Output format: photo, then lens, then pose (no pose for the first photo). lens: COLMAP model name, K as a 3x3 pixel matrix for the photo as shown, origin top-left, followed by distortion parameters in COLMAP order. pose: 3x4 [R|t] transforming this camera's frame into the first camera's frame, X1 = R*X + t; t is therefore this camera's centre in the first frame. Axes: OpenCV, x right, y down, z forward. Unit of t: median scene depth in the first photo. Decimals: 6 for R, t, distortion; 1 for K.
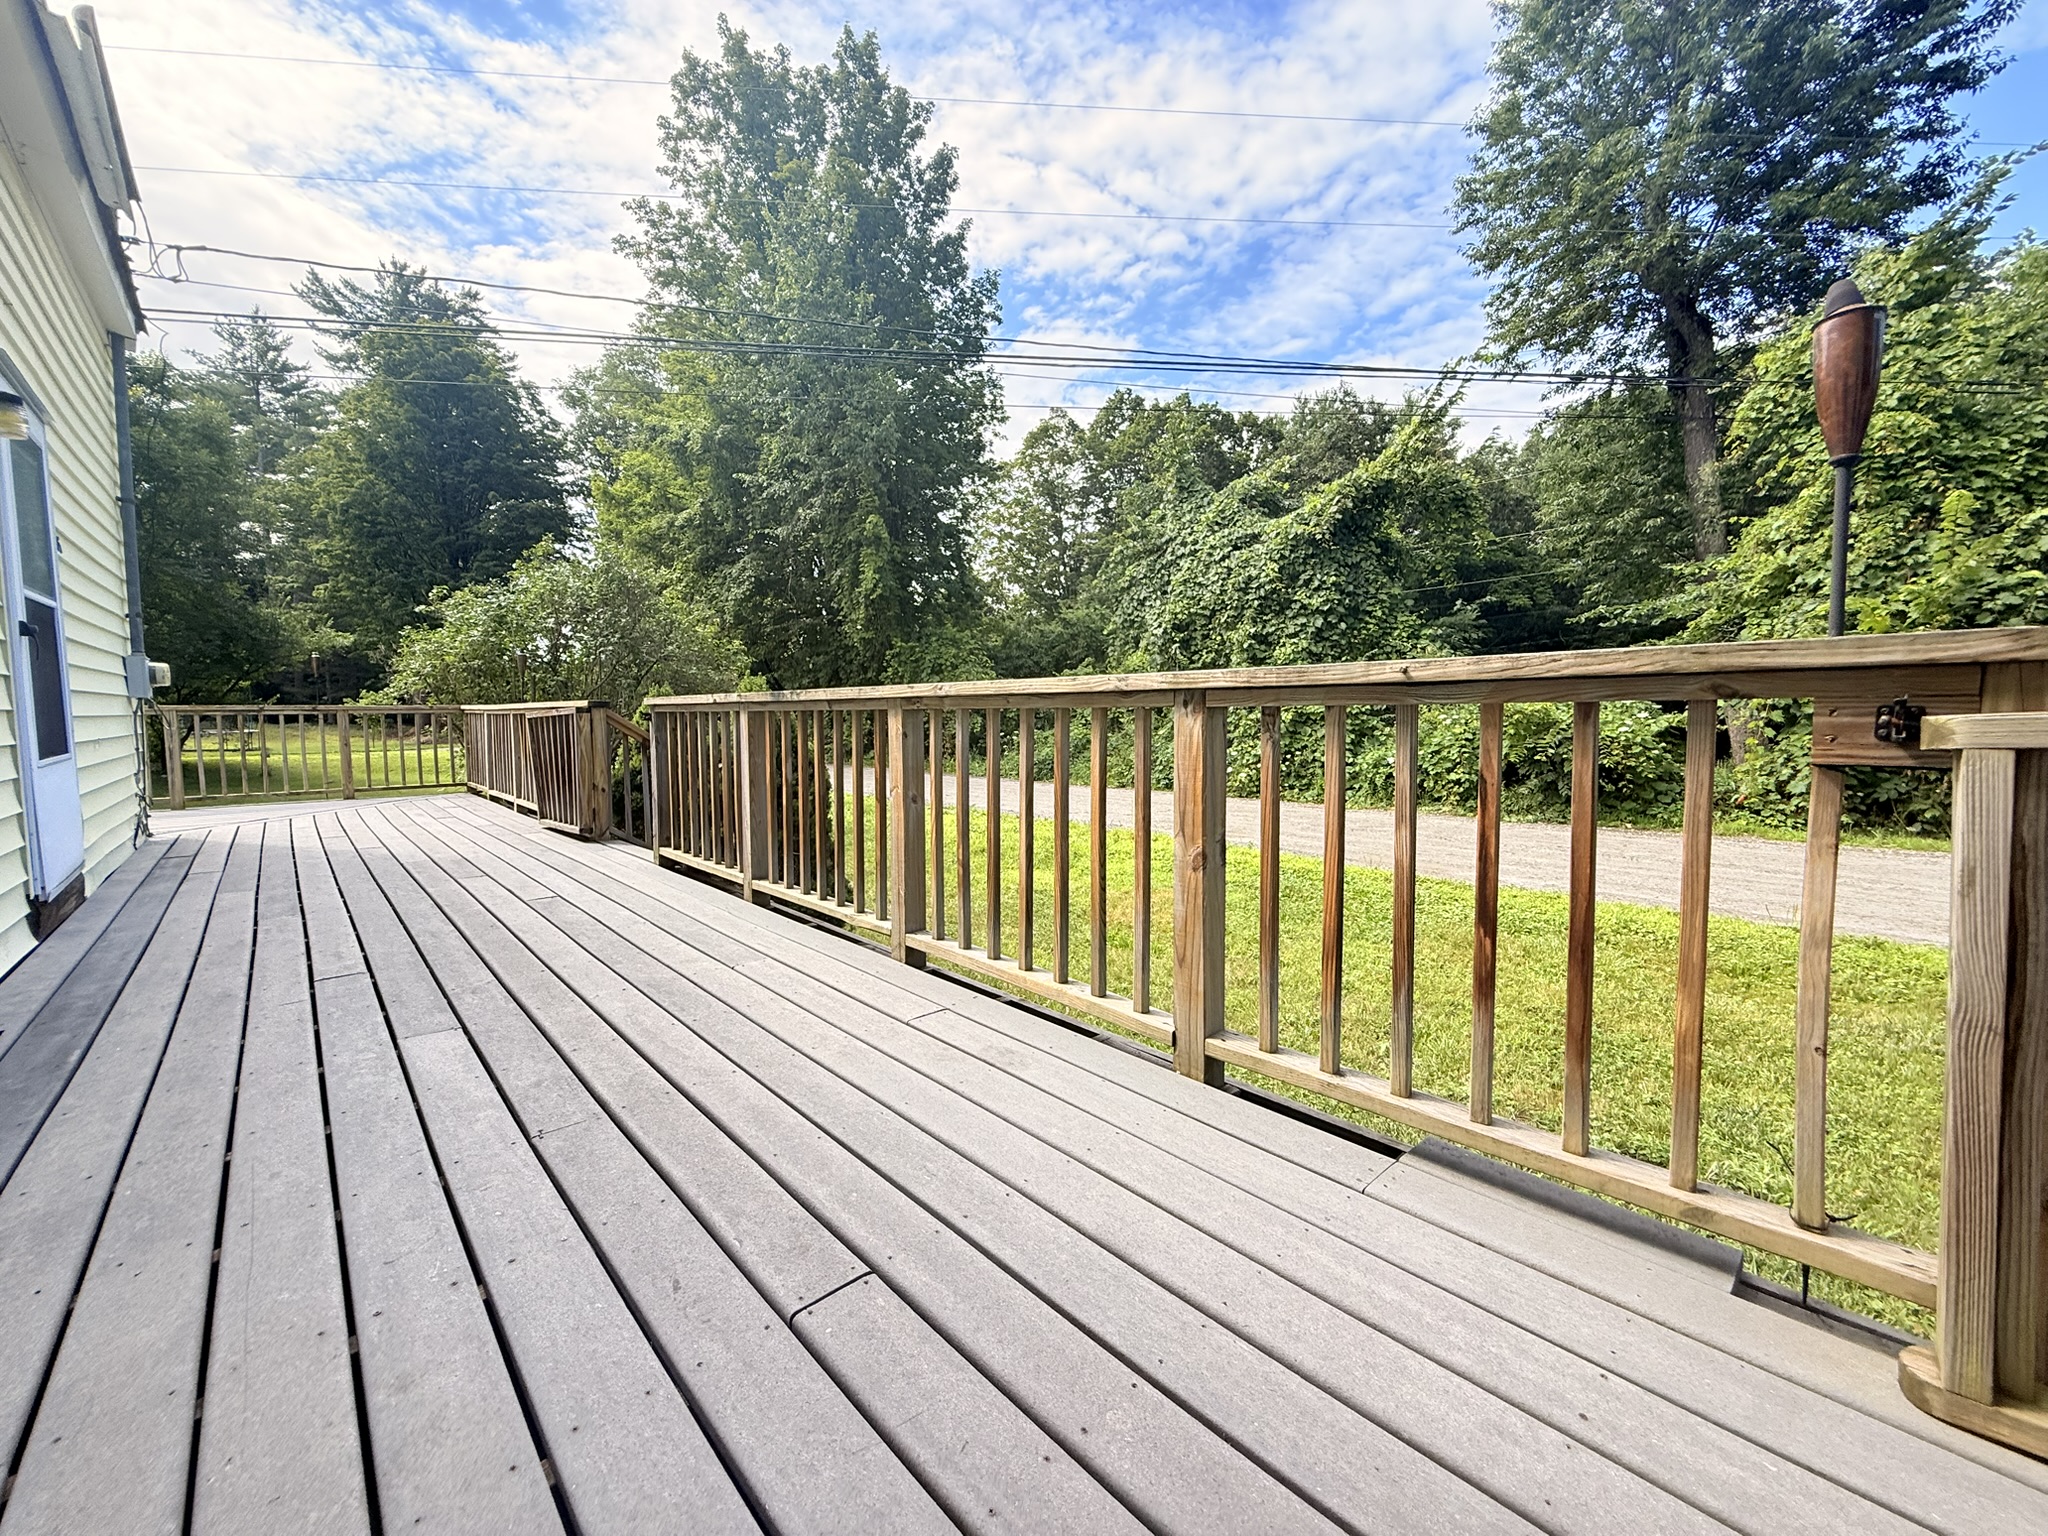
lens RADIAL K [[818.9, 0, 1015.1], [0, 818.9, 766.3], [0, 0, 1]] dist [0.002912, 0.000383]
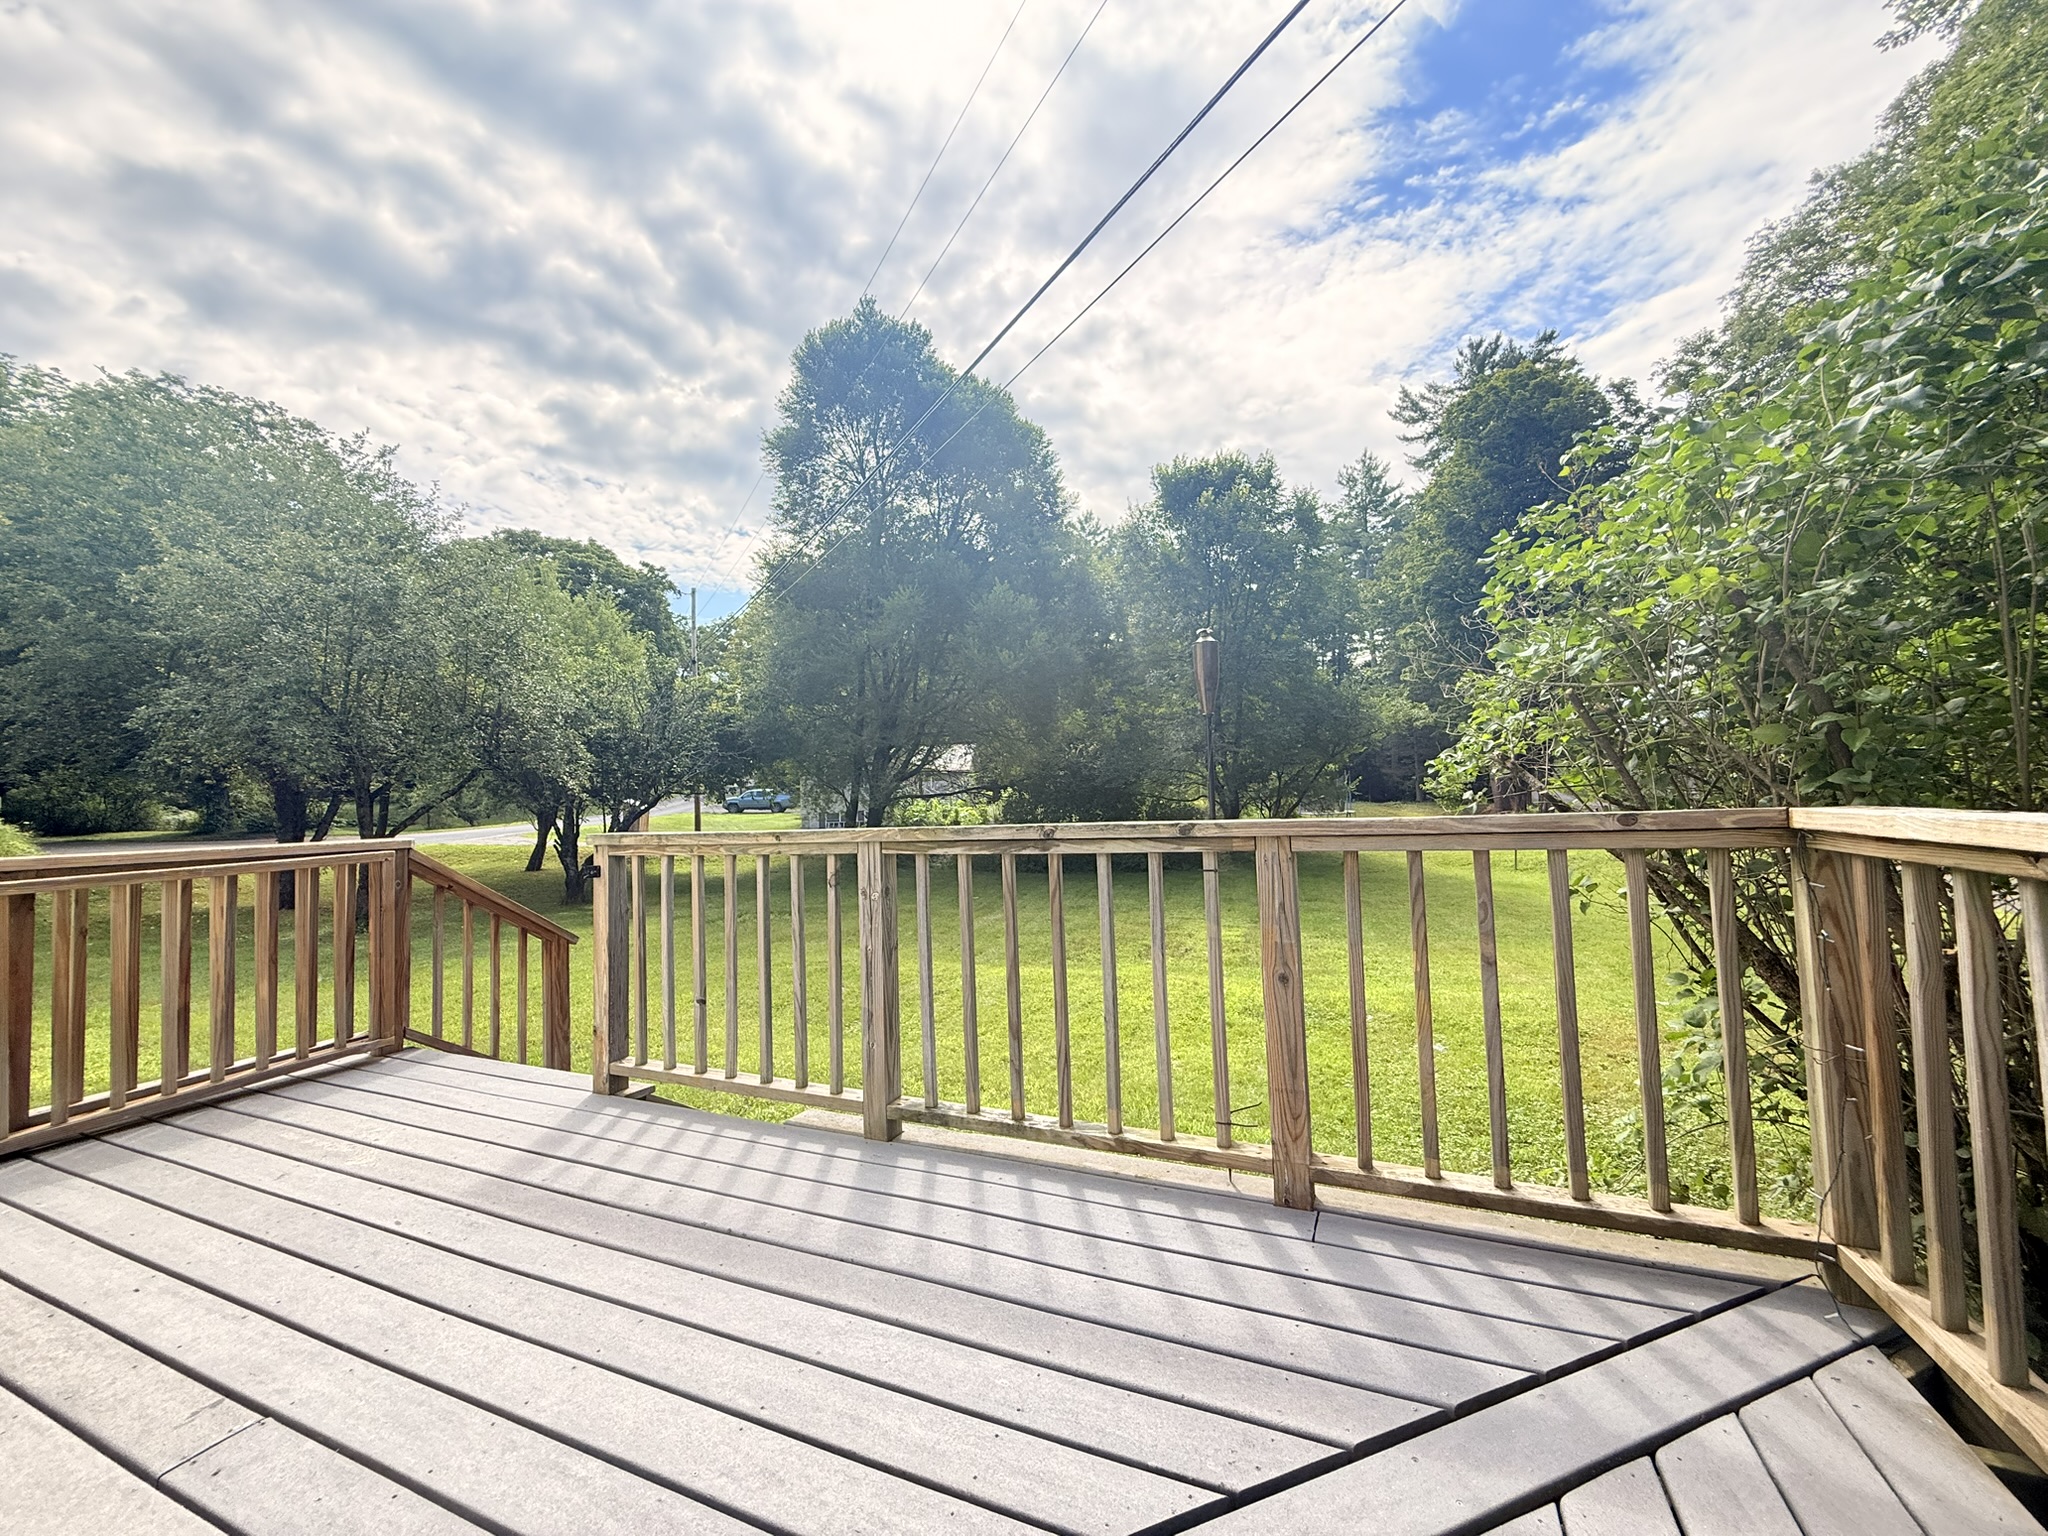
lens RADIAL K [[818.9, 0, 1017.2], [0, 818.9, 767.4], [0, 0, 1]] dist [0.002912, 0.000383]
pose [[0.402556, -0.053067, -0.913856, -0.091409], [-0.027801, 0.997149, -0.070150, -0.010288], [0.914973, 0.053645, 0.399933, 0.121887]]
